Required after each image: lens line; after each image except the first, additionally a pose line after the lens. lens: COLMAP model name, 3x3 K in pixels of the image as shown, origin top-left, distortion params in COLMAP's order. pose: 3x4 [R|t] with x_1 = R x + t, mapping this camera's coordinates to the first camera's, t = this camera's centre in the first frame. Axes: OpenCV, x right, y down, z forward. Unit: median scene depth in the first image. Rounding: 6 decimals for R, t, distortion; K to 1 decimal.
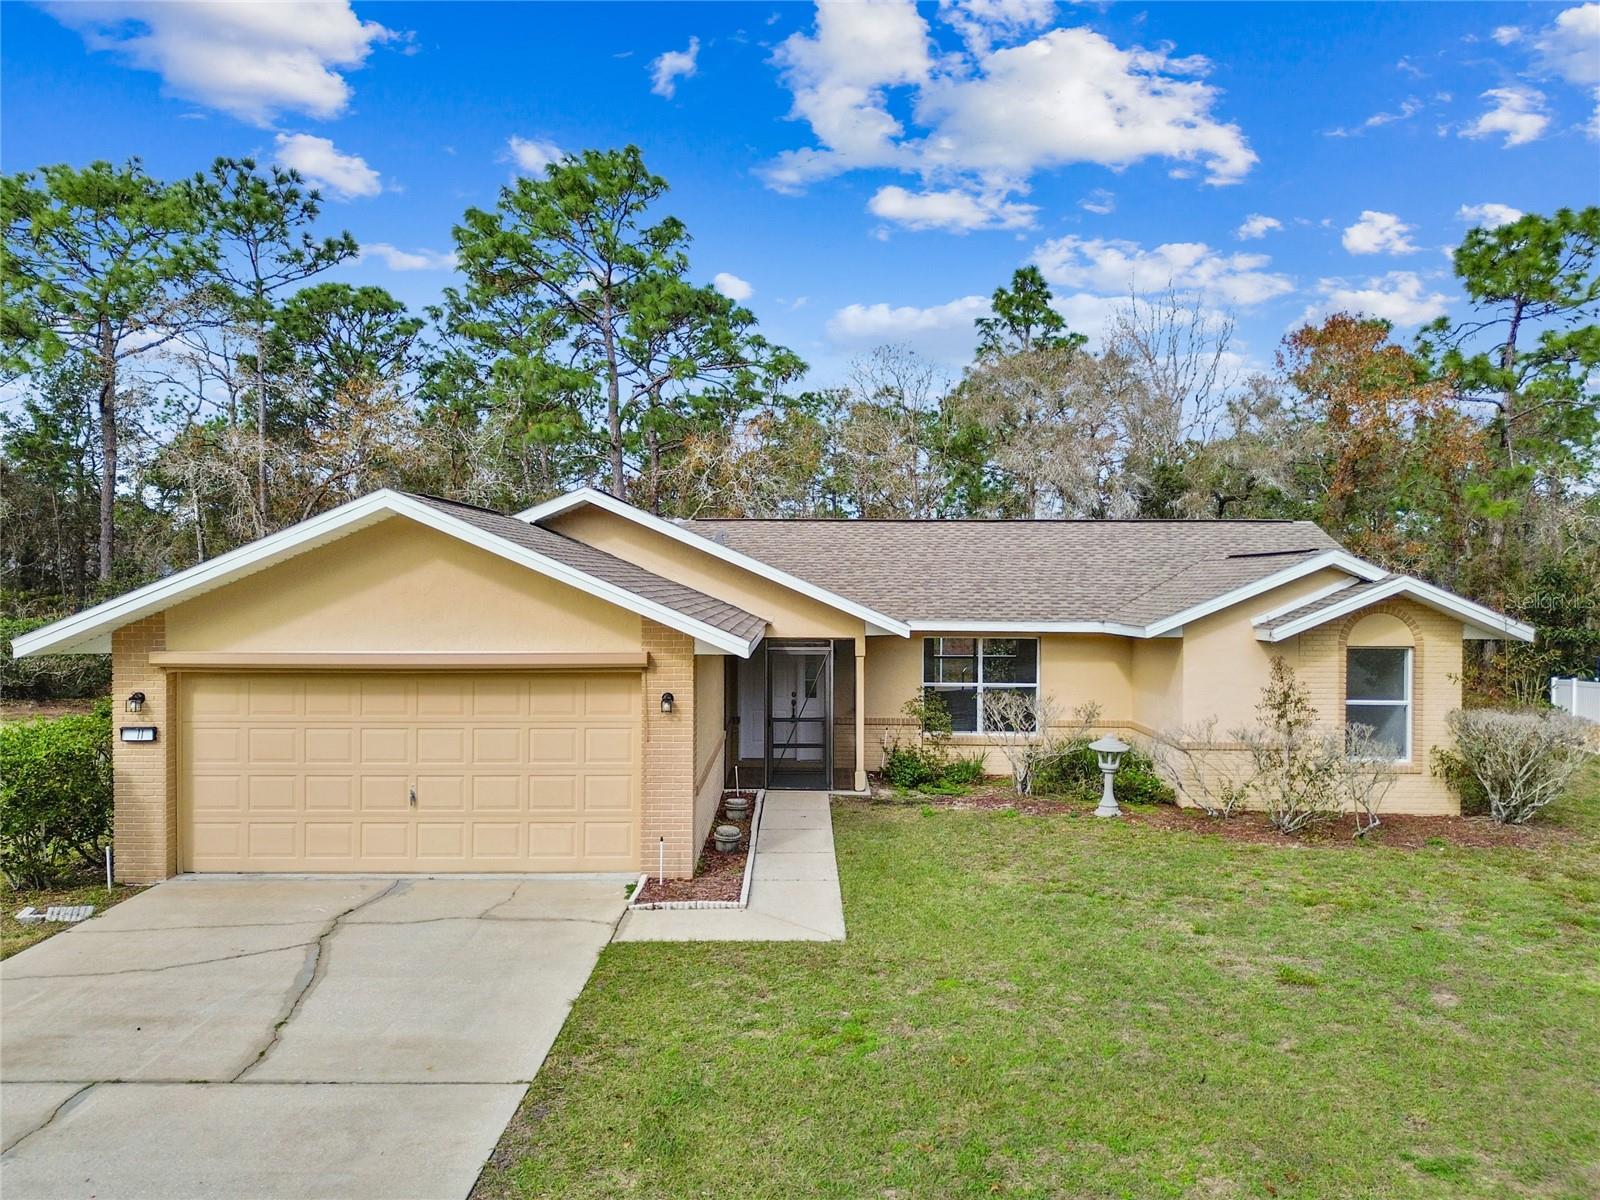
lens RADIAL K [[1162.7, 0, 797.1], [0, 1162.7, 612.3], [0, 0, 1]] dist [0.046456, -0.045319]
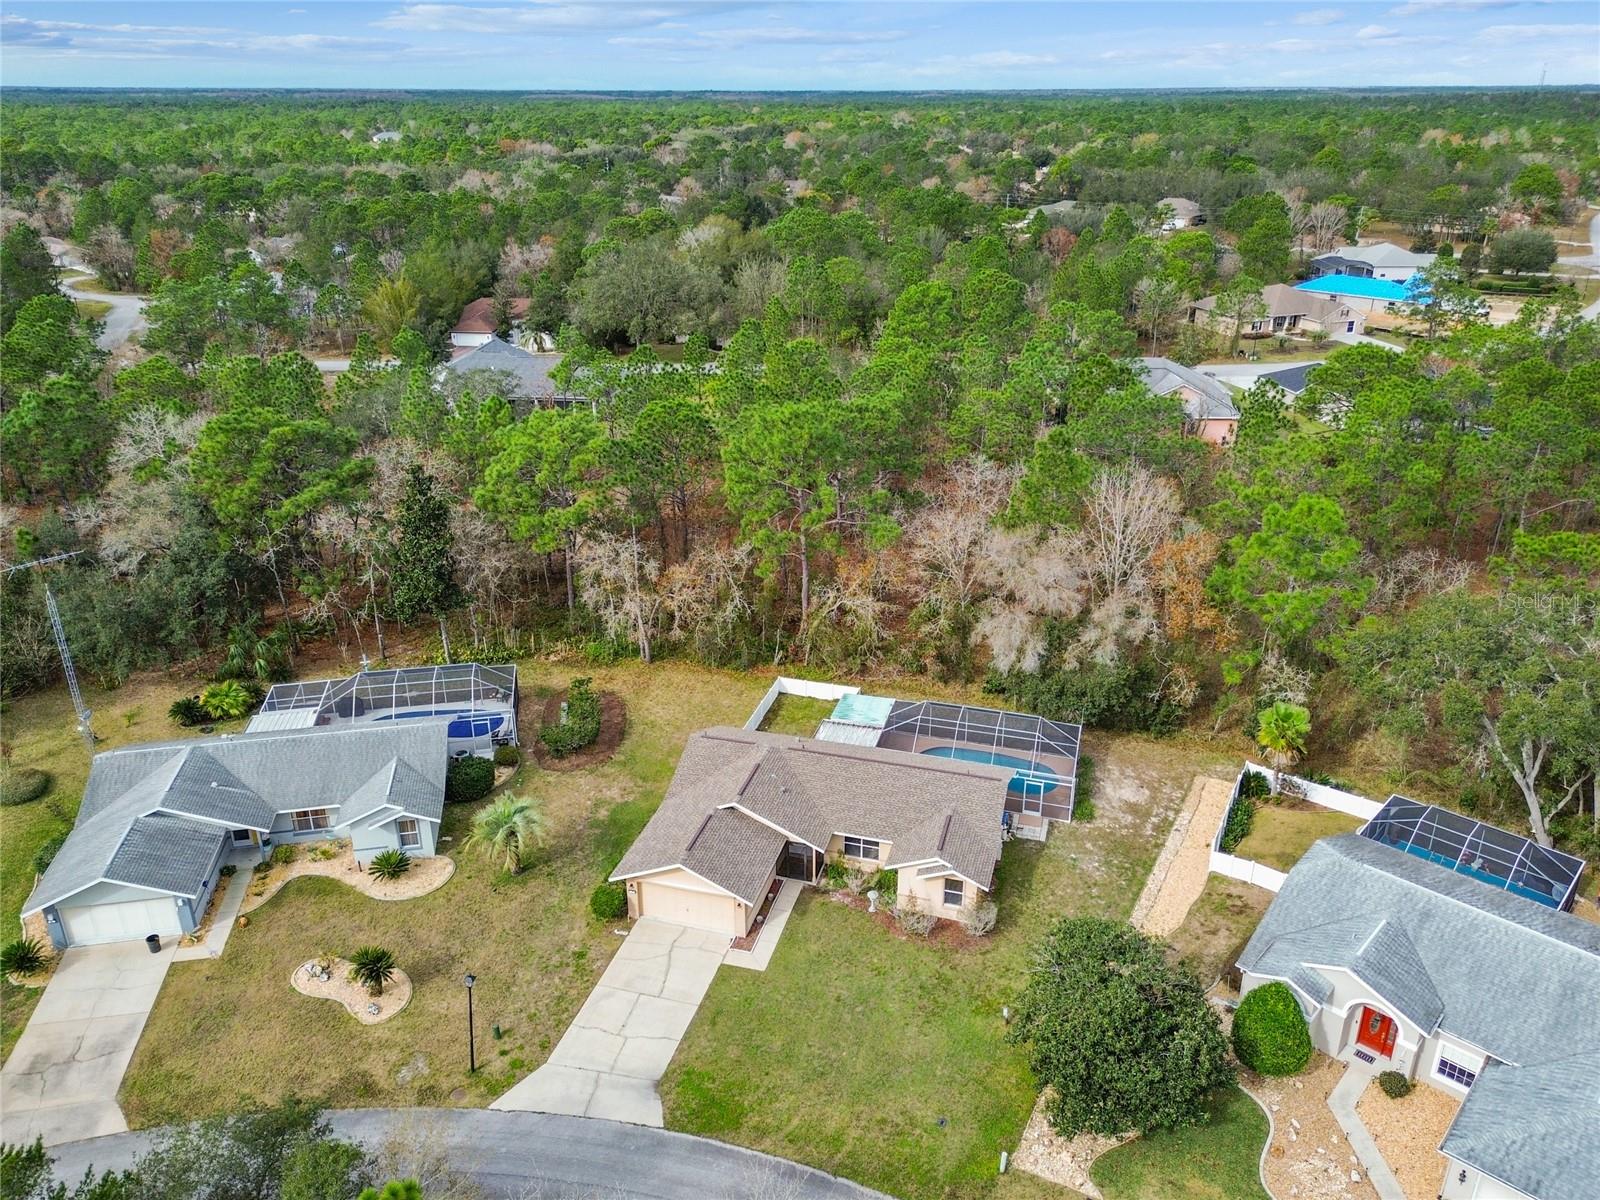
lens RADIAL K [[1189.2, 0, 804.0], [0, 1189.2, 595.7], [0, 0, 1]] dist [0.058189, -0.054948]
pose [[0.962992, 0.101771, -0.249577, 0.861771], [-0.002344, 0.929100, 0.369821, -2.038373], [0.269519, -0.355549, 0.894955, -1.960941]]
